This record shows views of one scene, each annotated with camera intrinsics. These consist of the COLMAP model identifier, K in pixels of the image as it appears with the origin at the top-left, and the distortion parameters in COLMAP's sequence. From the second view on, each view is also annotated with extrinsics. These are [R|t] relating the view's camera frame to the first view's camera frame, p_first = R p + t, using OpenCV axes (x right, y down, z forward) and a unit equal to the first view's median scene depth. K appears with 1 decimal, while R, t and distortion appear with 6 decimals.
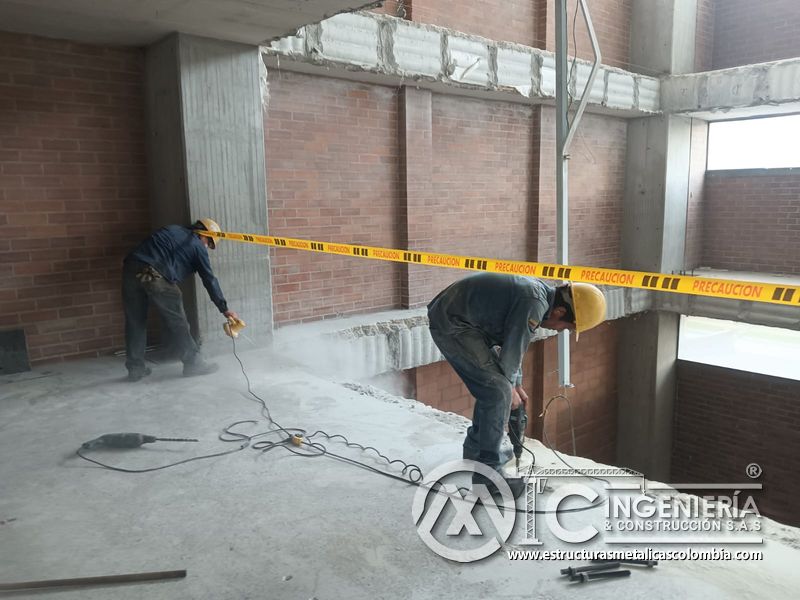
lens RADIAL K [[616.6, 0, 404.9], [0, 616.6, 288.0], [0, 0, 1]] dist [0.074588, -0.135270]
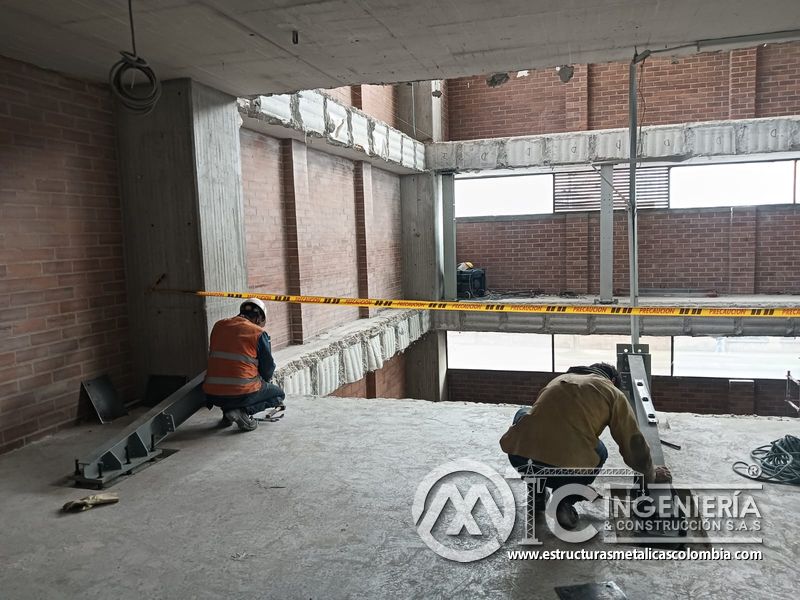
lens RADIAL K [[616.6, 0, 404.9], [0, 616.6, 288.0], [0, 0, 1]] dist [0.074588, -0.135270]
pose [[0.847296, -0.057850, 0.527961, -0.460095], [0.096250, 0.994316, -0.045516, 0.003558], [-0.522327, 0.089382, 0.848048, -0.004961]]
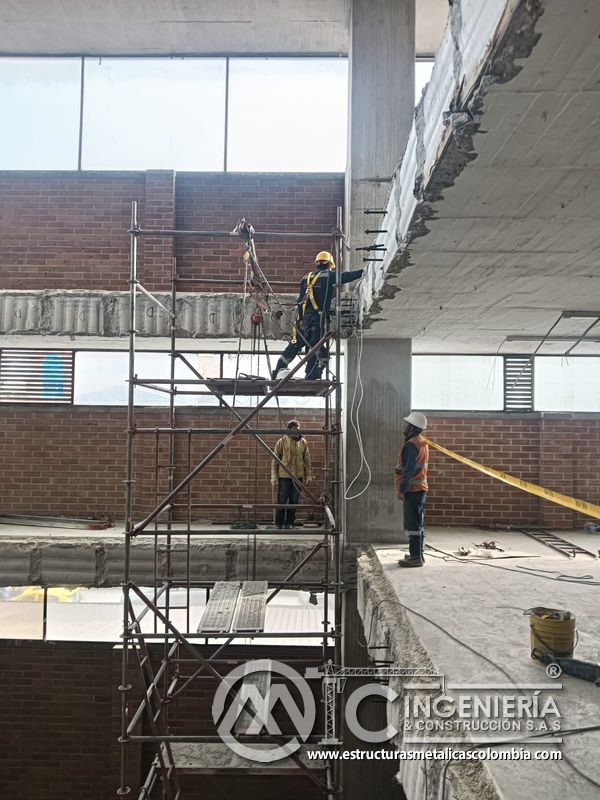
lens RADIAL K [[616.6, 0, 300.0], [0, 616.6, 400.0], [0, 0, 1]] dist [0.074588, -0.135270]
pose [[0.669807, 0.057259, 0.740325, 0.566589], [0.084071, 0.984763, -0.152227, 0.003949], [-0.737761, 0.164202, 0.654787, -0.165269]]
